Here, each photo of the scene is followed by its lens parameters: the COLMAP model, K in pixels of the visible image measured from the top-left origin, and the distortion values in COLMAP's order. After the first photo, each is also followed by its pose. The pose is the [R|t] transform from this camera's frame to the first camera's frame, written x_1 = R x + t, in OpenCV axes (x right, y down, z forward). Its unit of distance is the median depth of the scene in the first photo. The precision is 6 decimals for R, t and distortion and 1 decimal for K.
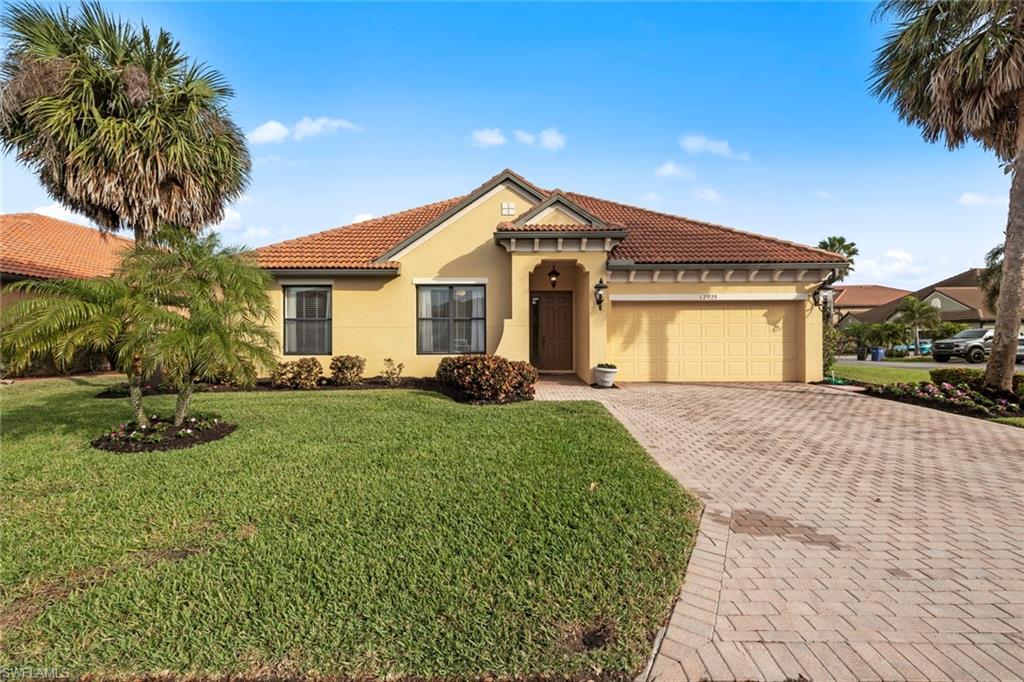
lens RADIAL K [[387.5, 0, 509.1], [0, 387.5, 337.4], [0, 0, 1]] dist [-0.002355, -0.000046]
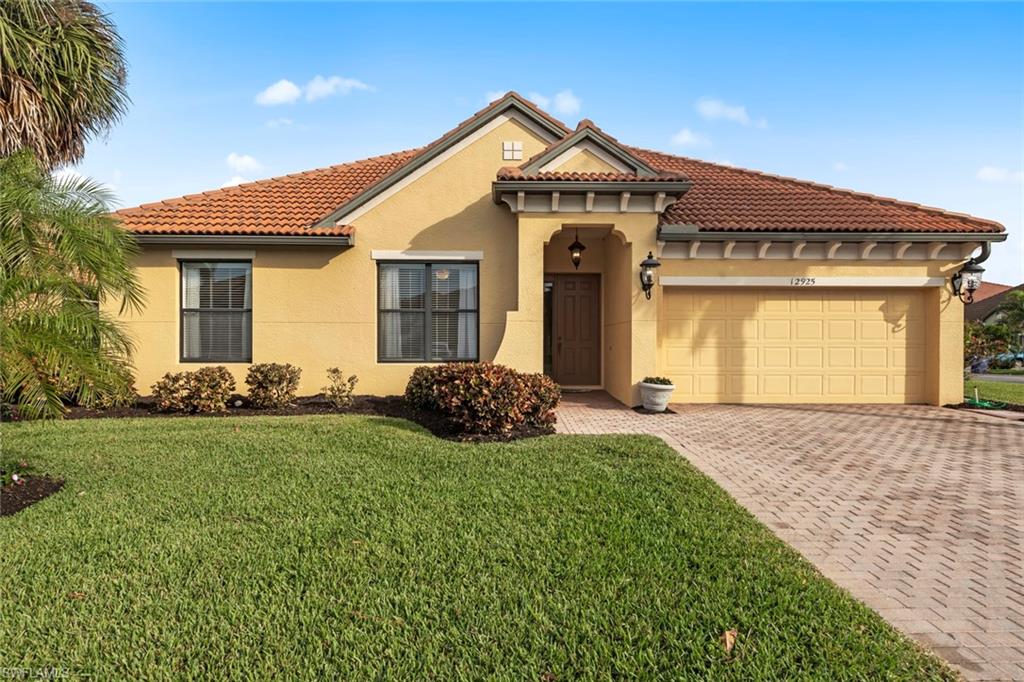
lens RADIAL K [[501.0, 0, 515.3], [0, 501.0, 346.6], [0, 0, 1]] dist [0.001640, -0.000707]
pose [[0.999640, 0.005676, 0.026227, -0.020766], [-0.005990, 0.999911, 0.011927, 0.004445], [-0.026157, -0.012080, 0.999585, 0.121125]]
